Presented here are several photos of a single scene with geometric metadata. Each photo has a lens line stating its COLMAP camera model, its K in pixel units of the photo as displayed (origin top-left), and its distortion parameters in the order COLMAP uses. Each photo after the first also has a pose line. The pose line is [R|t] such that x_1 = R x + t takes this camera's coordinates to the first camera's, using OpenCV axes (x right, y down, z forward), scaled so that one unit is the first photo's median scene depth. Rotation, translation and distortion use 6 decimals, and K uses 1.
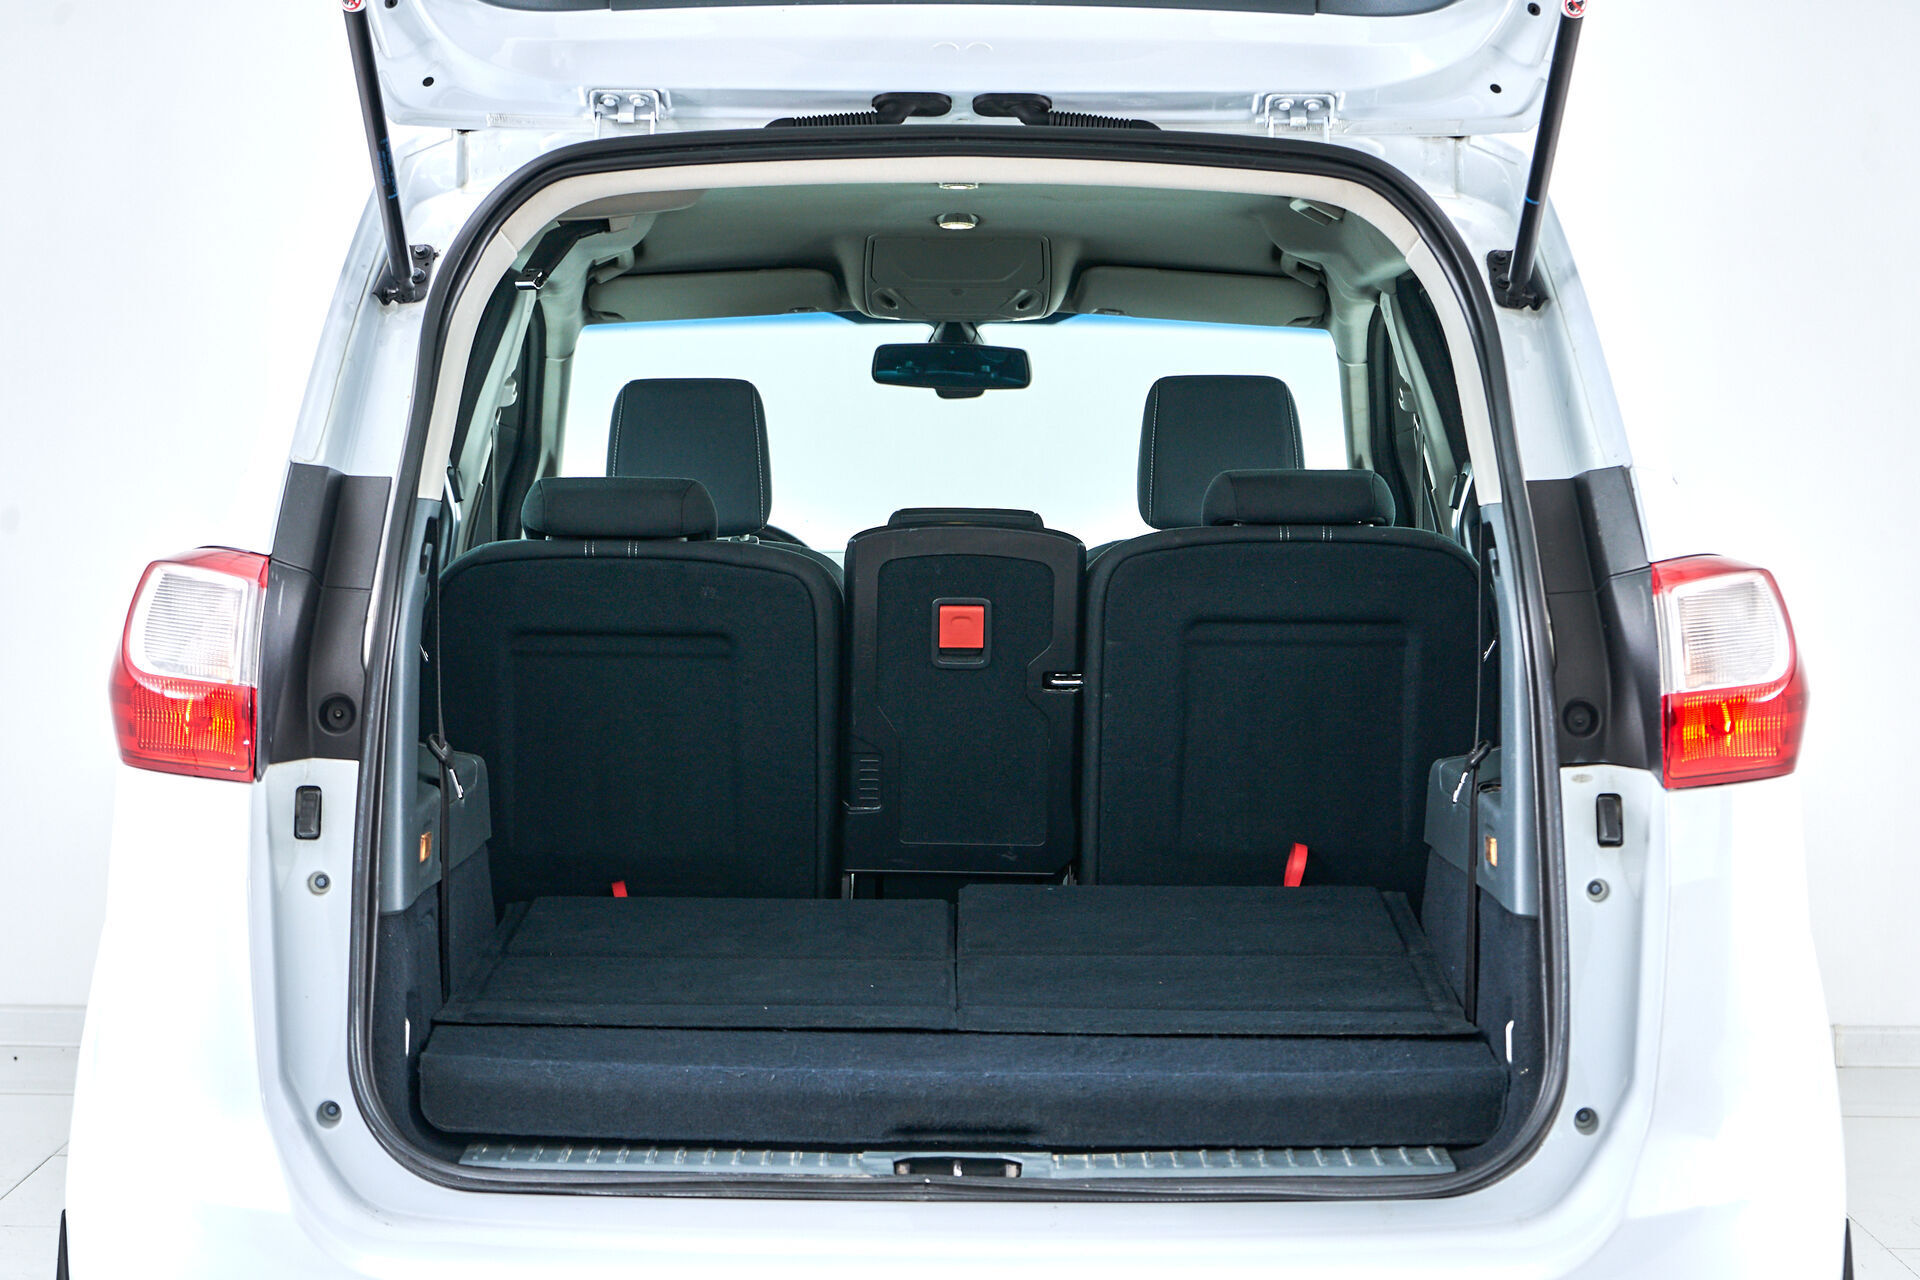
lens RADIAL K [[4115.3, 0, 960.0], [0, 4115.3, 640.0], [0, 0, 1]] dist [-0.026243, -0.004681]
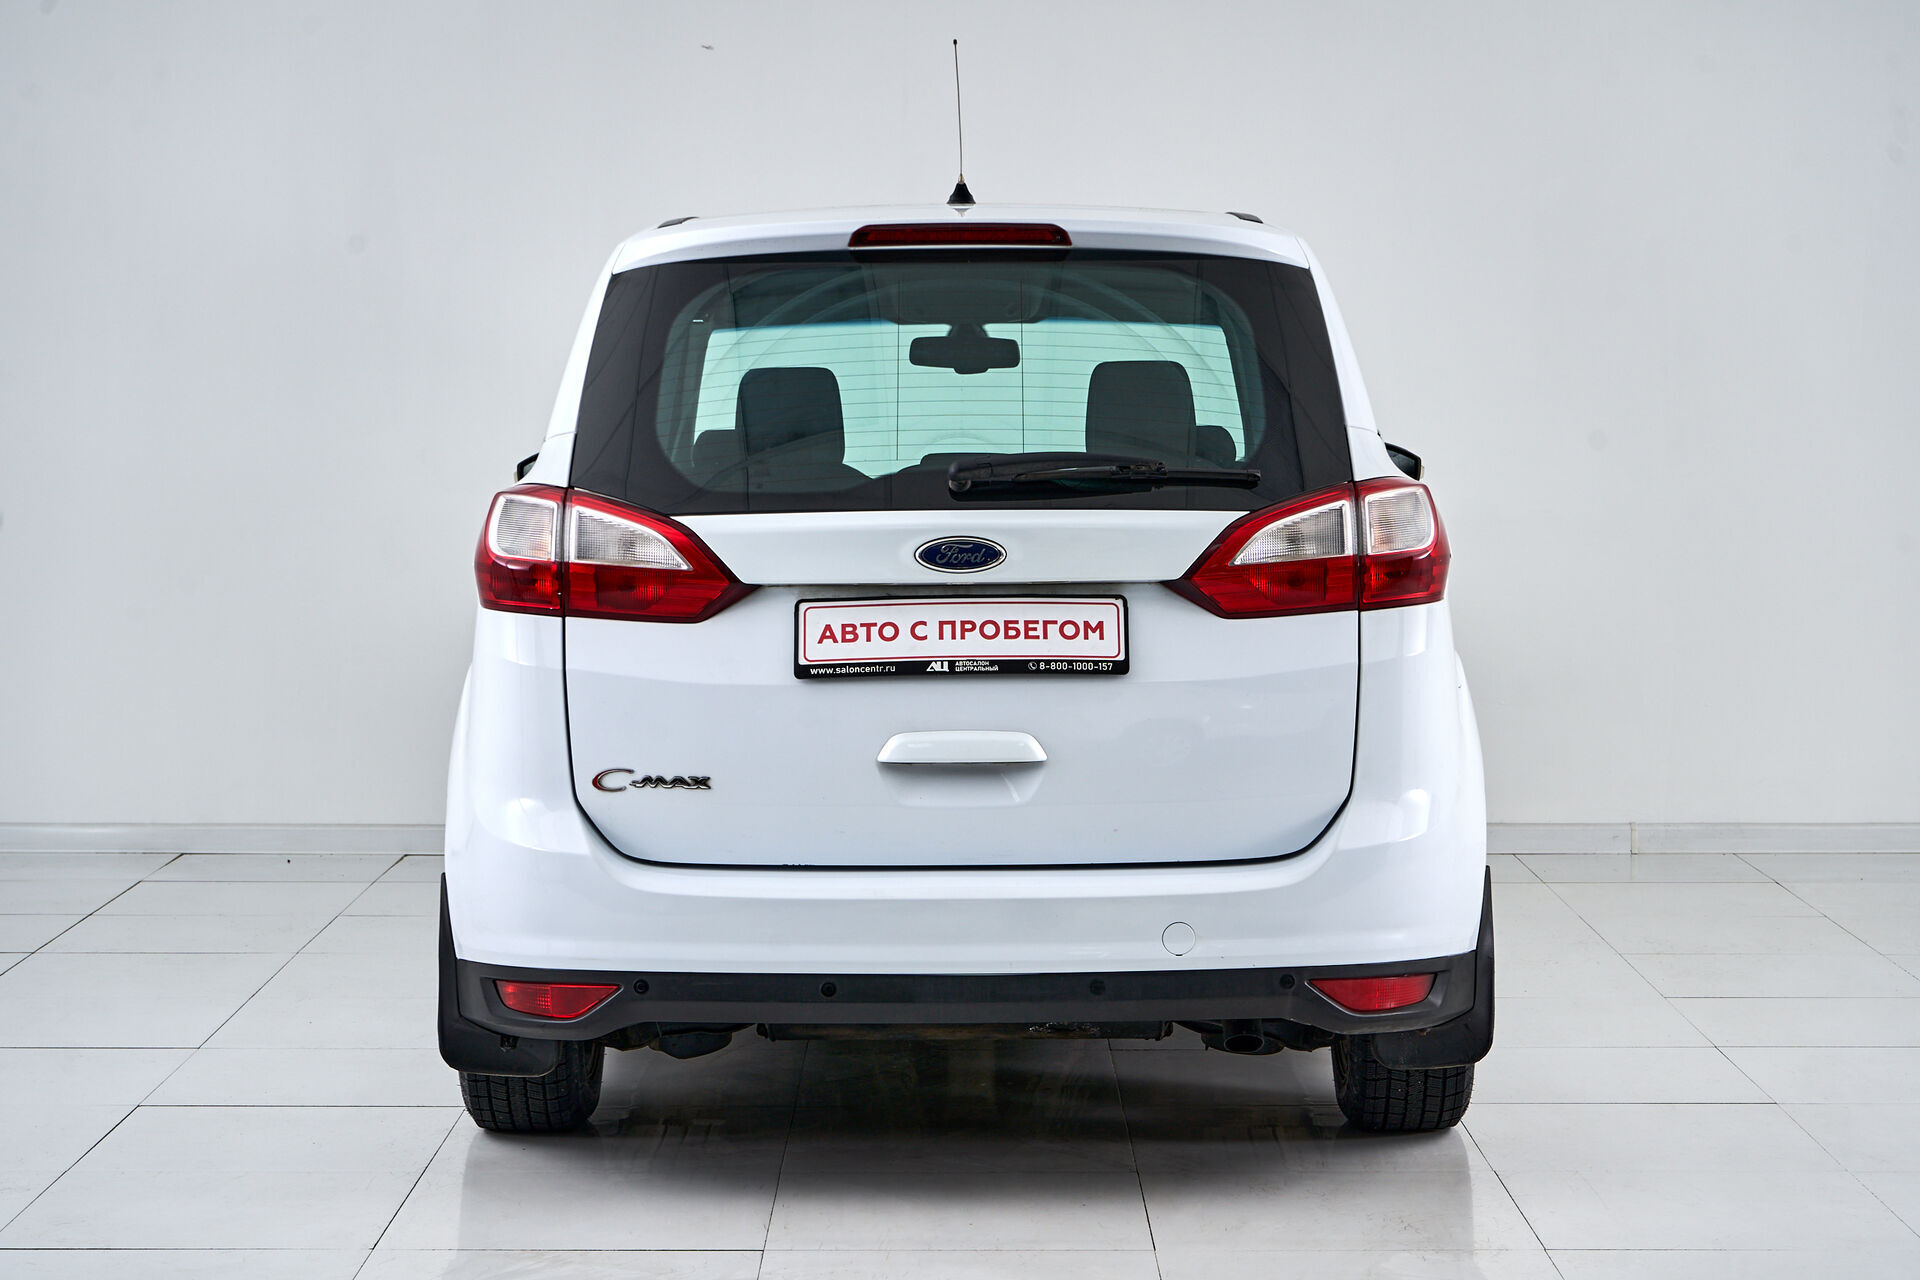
lens RADIAL K [[3689.1, 0, 960.0], [0, 3689.1, 640.0], [0, 0, 1]] dist [0.000063, 0.126507]
pose [[0.999870, -0.013067, -0.009444, 0.011592], [0.013267, 0.999683, 0.021406, 0.010787], [0.009162, -0.021529, 0.999726, -0.480540]]
